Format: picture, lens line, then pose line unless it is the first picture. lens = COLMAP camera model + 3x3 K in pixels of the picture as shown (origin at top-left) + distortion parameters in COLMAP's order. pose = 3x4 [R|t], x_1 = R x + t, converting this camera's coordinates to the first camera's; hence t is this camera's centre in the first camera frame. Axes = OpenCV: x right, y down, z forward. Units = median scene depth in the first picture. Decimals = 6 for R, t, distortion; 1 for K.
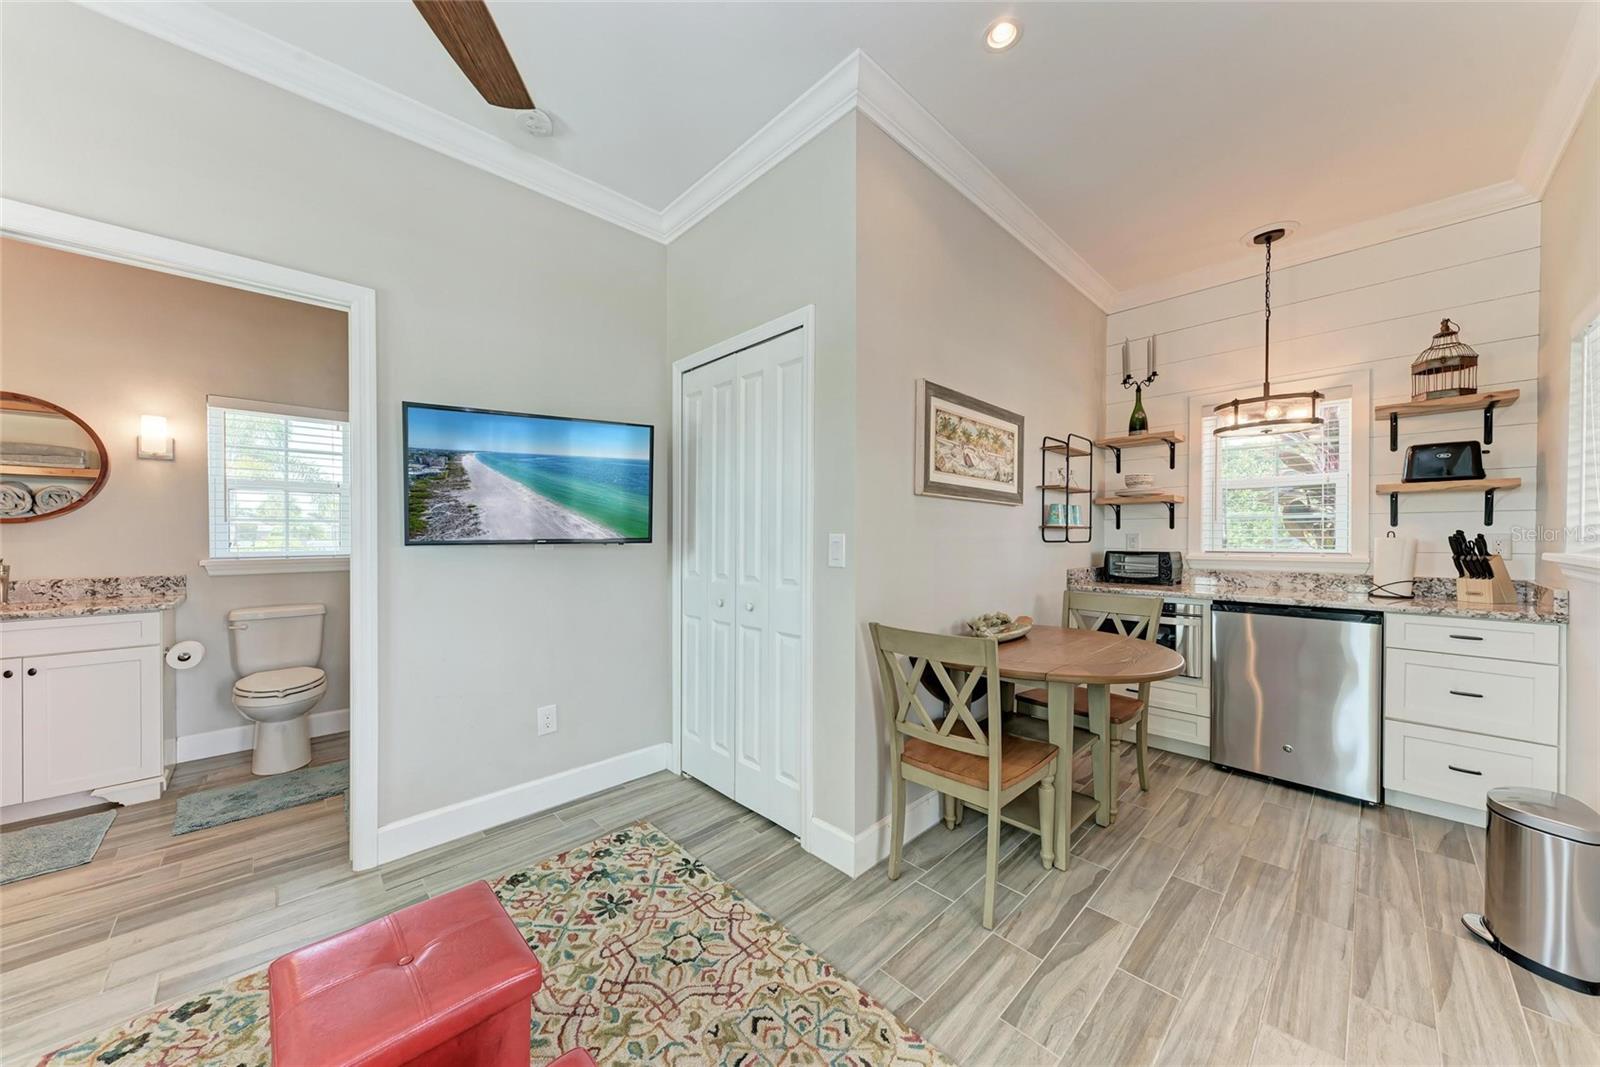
lens RADIAL K [[539.6, 0, 797.3], [0, 539.6, 540.1], [0, 0, 1]] dist [0.017058, -0.005986]
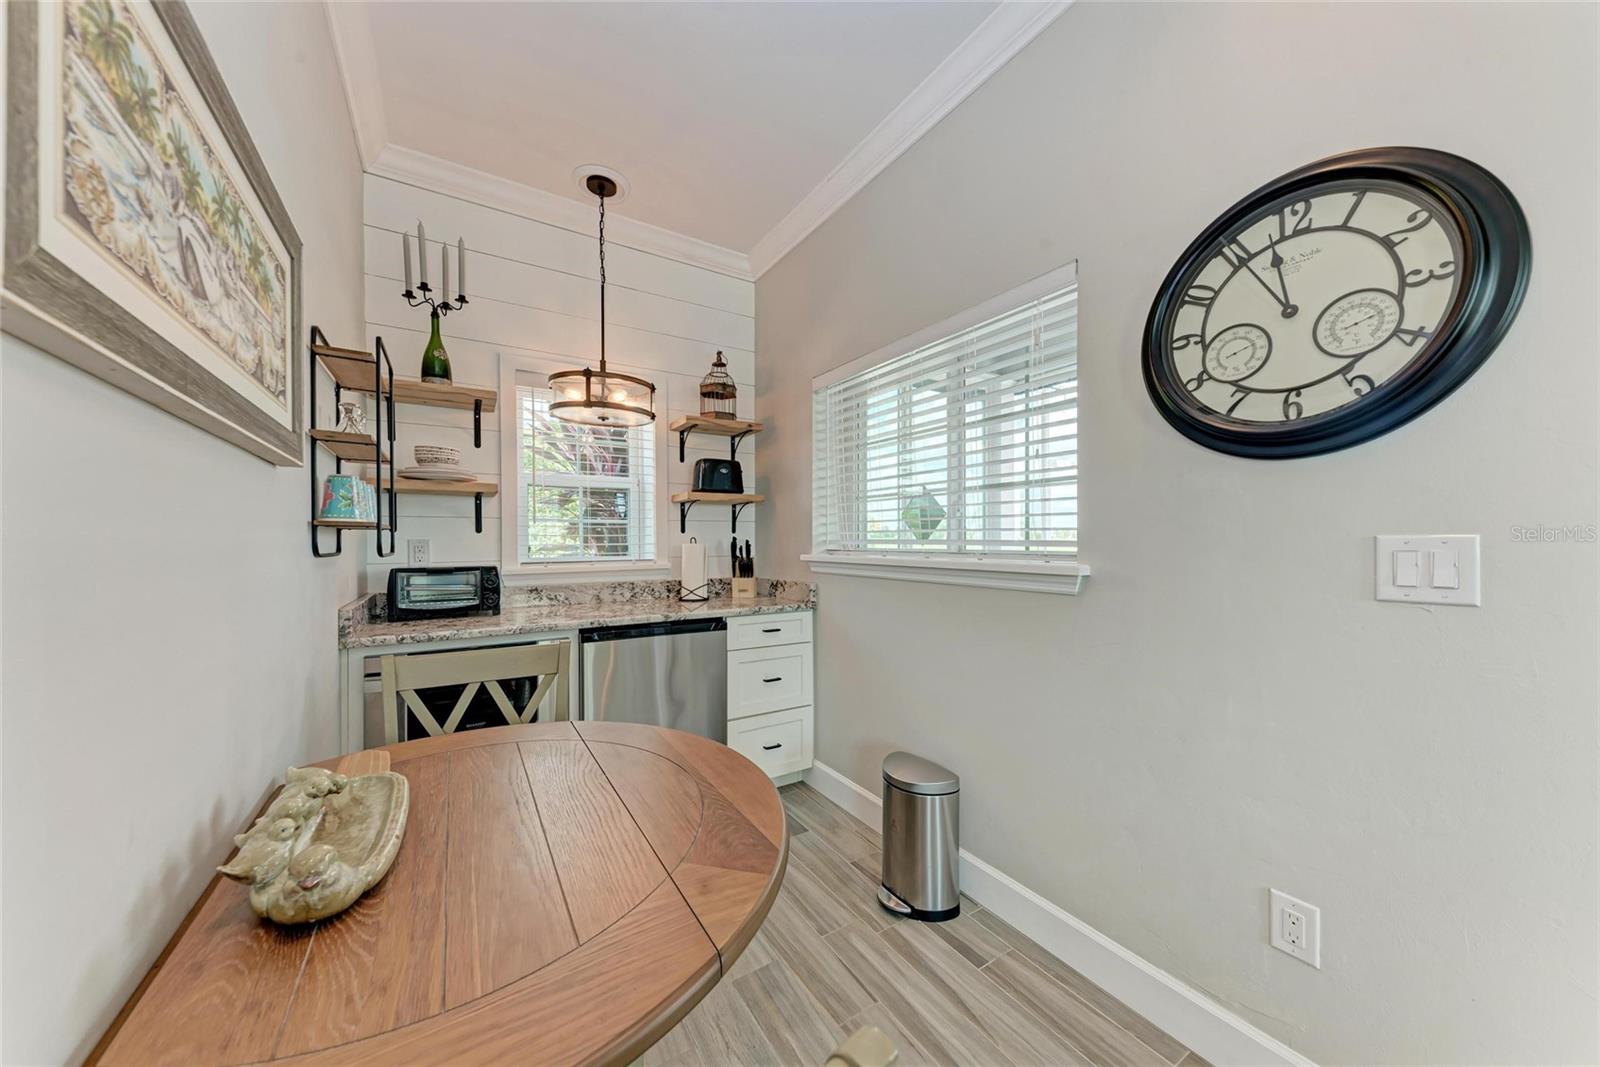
lens RADIAL K [[551.3, 0, 812.6], [0, 551.3, 544.2], [0, 0, 1]] dist [0.017125, -0.005040]
pose [[0.190602, -0.006672, 0.981645, 0.096556], [0.012192, 0.999916, 0.004428, -0.005472], [-0.981592, 0.011124, 0.190667, 0.628330]]
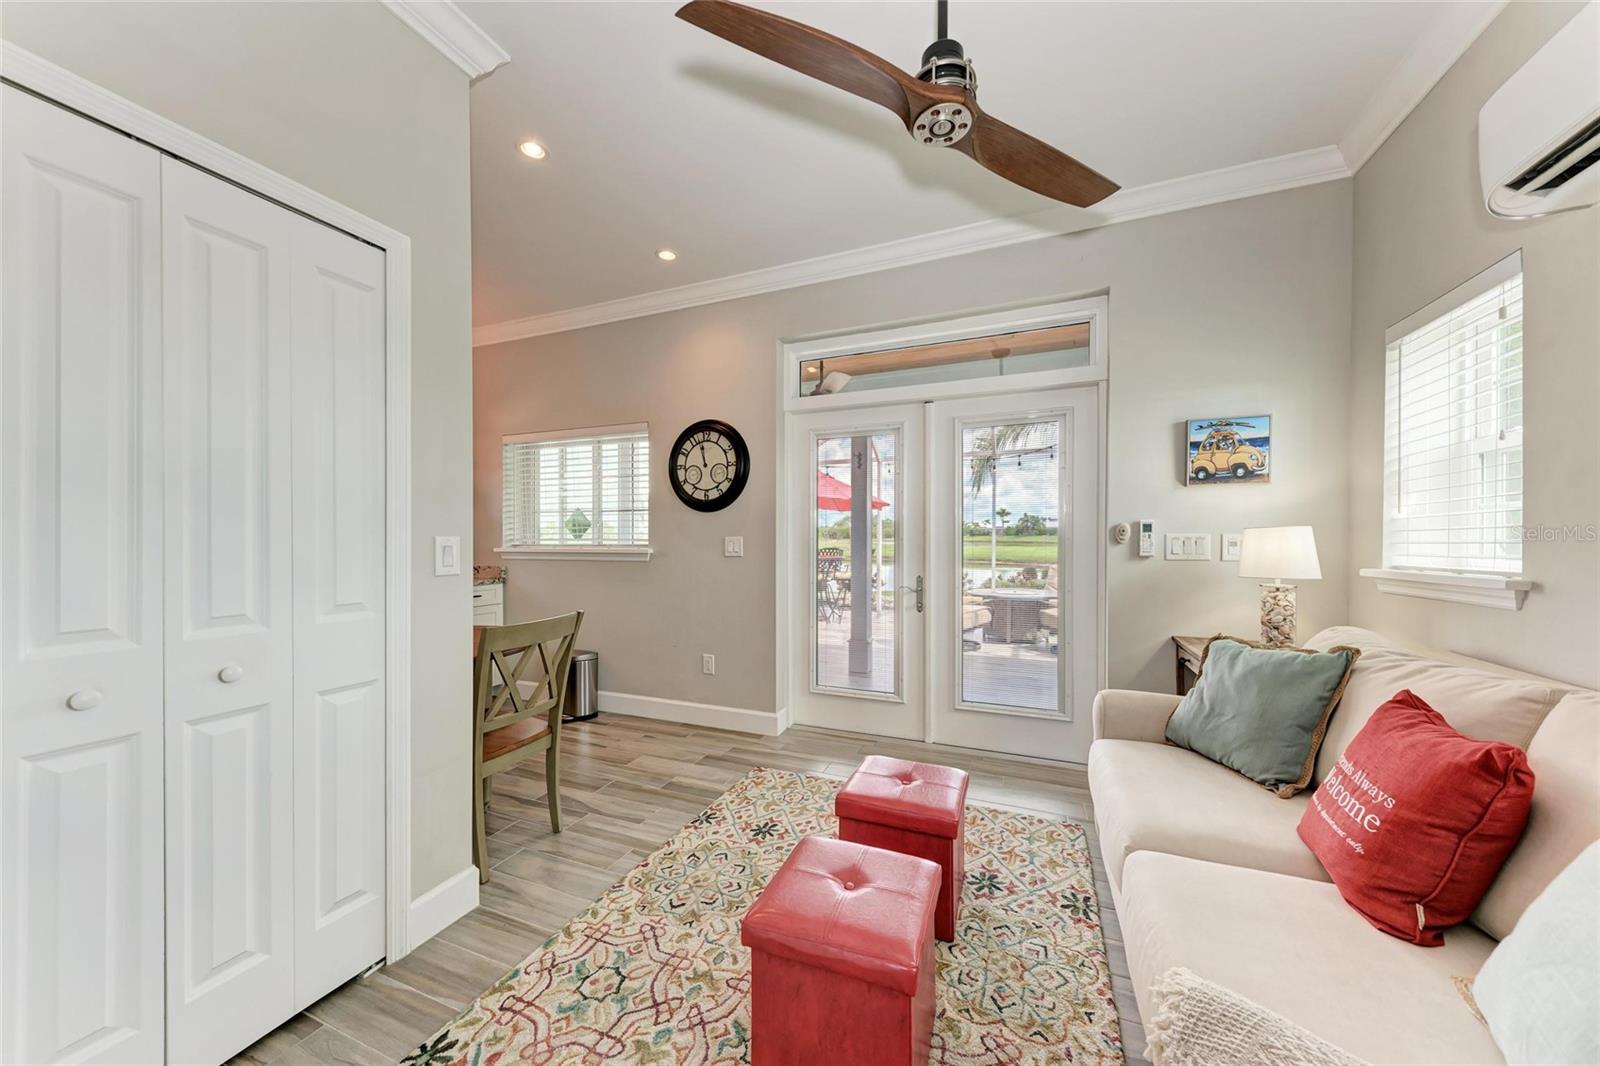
lens RADIAL K [[551.0, 0, 795.7], [0, 551.0, 538.0], [0, 0, 1]] dist [0.000647, -0.000096]
pose [[-0.392447, 0.002781, 0.919770, -0.766914], [0.011897, 0.999927, 0.002053, -0.003496], [-0.919698, 0.011749, -0.392452, 0.672409]]
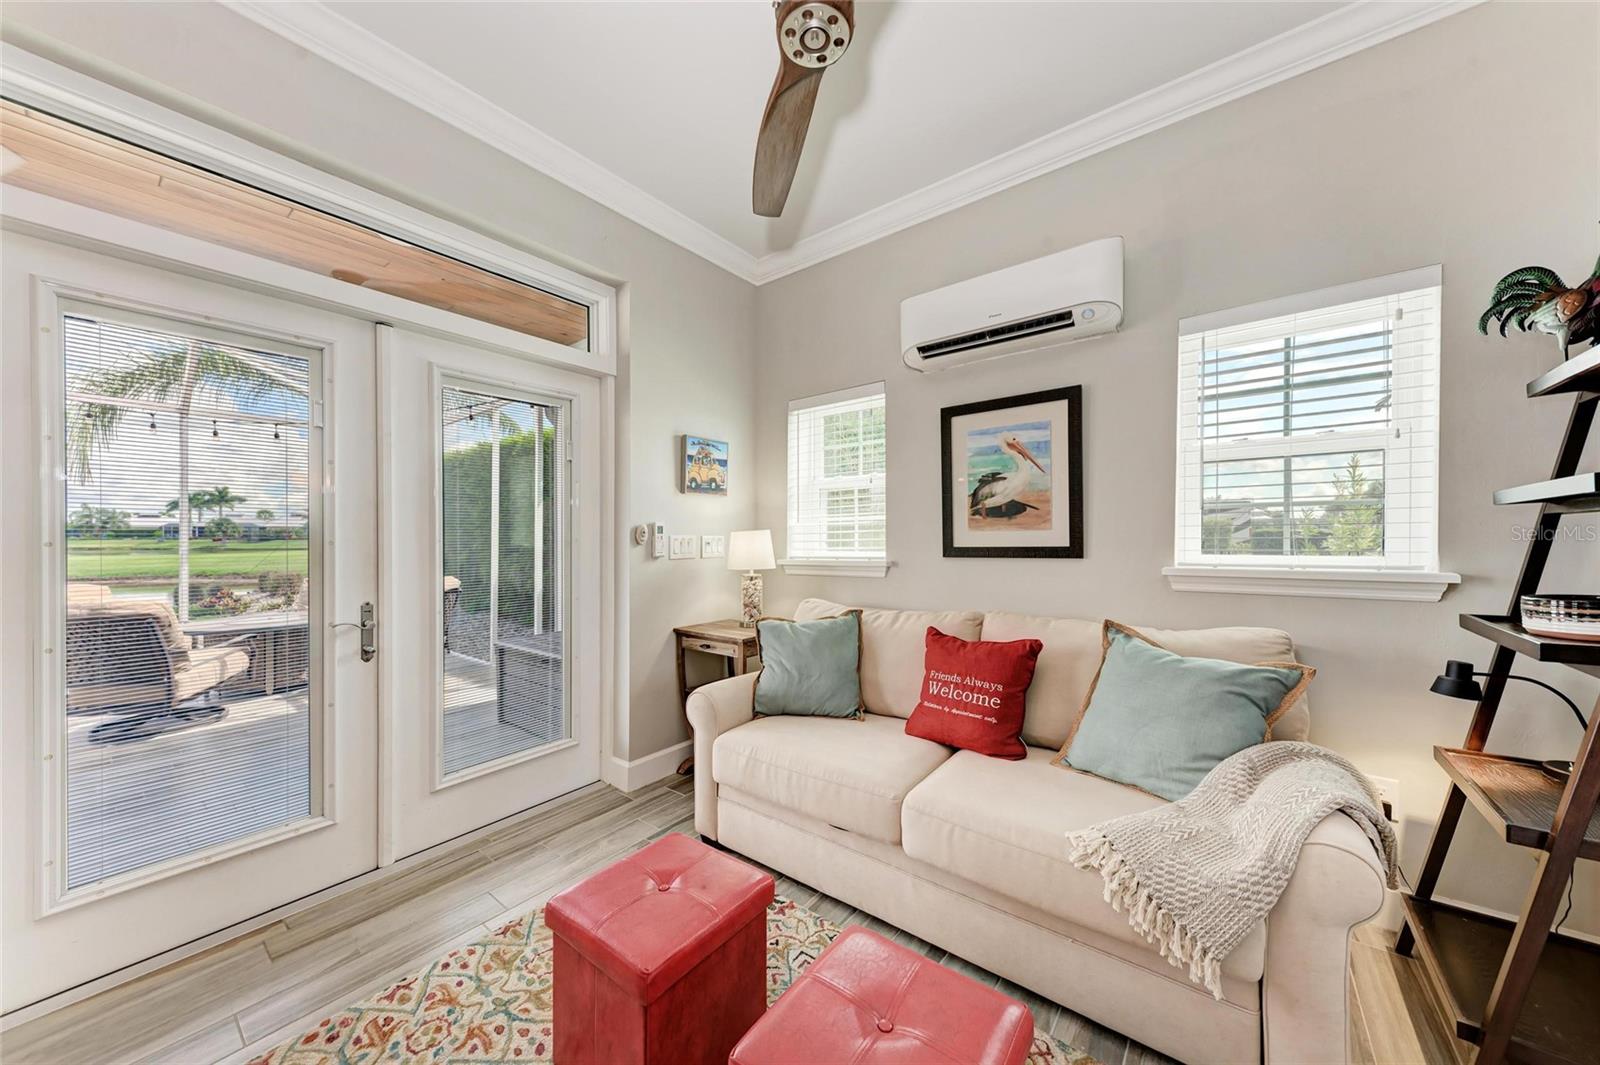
lens RADIAL K [[557.3, 0, 804.6], [0, 557.3, 539.1], [0, 0, 1]] dist [0.015873, -0.000009]
pose [[-0.989348, 0.007467, -0.145380, -0.201518], [0.005751, 0.999909, 0.012221, -0.005674], [0.145458, 0.011254, -0.989300, 0.793722]]
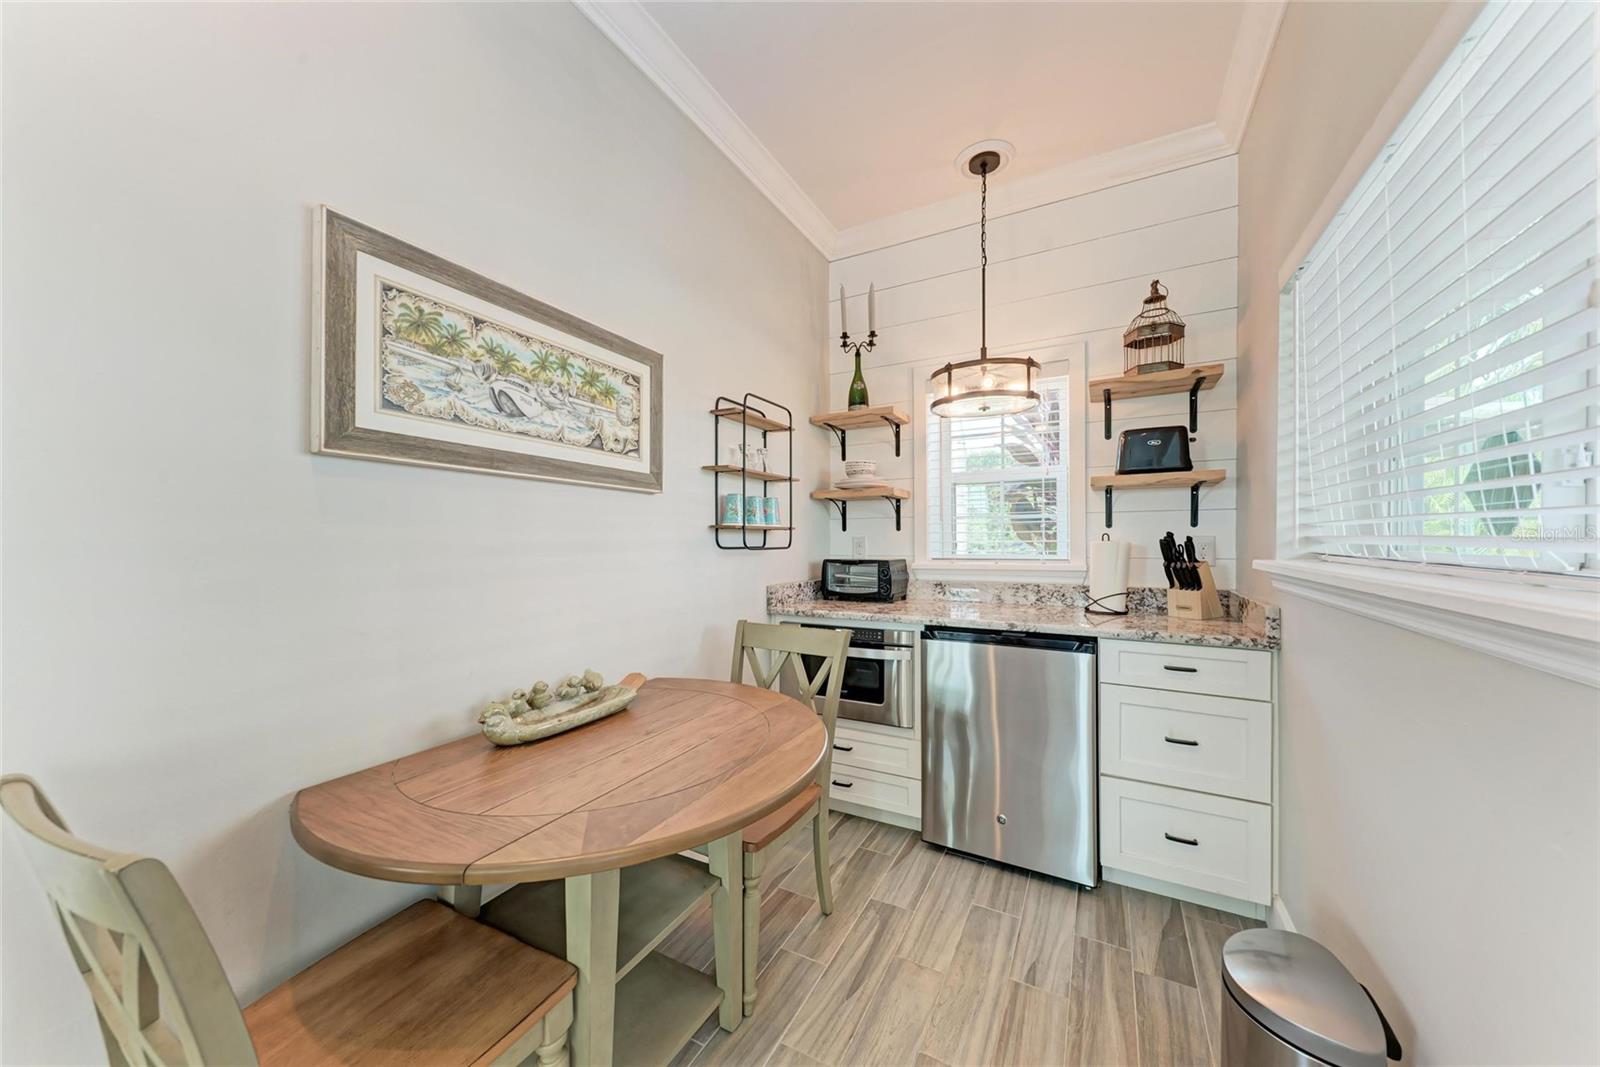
lens RADIAL K [[561.7, 0, 791.9], [0, 561.7, 541.4], [0, 0, 1]] dist [0.016175, -0.006947]
pose [[0.953068, -0.004441, 0.302725, 0.409998], [0.006025, 0.999973, -0.004297, -0.003143], [-0.302697, 0.005919, 0.953068, 0.359609]]
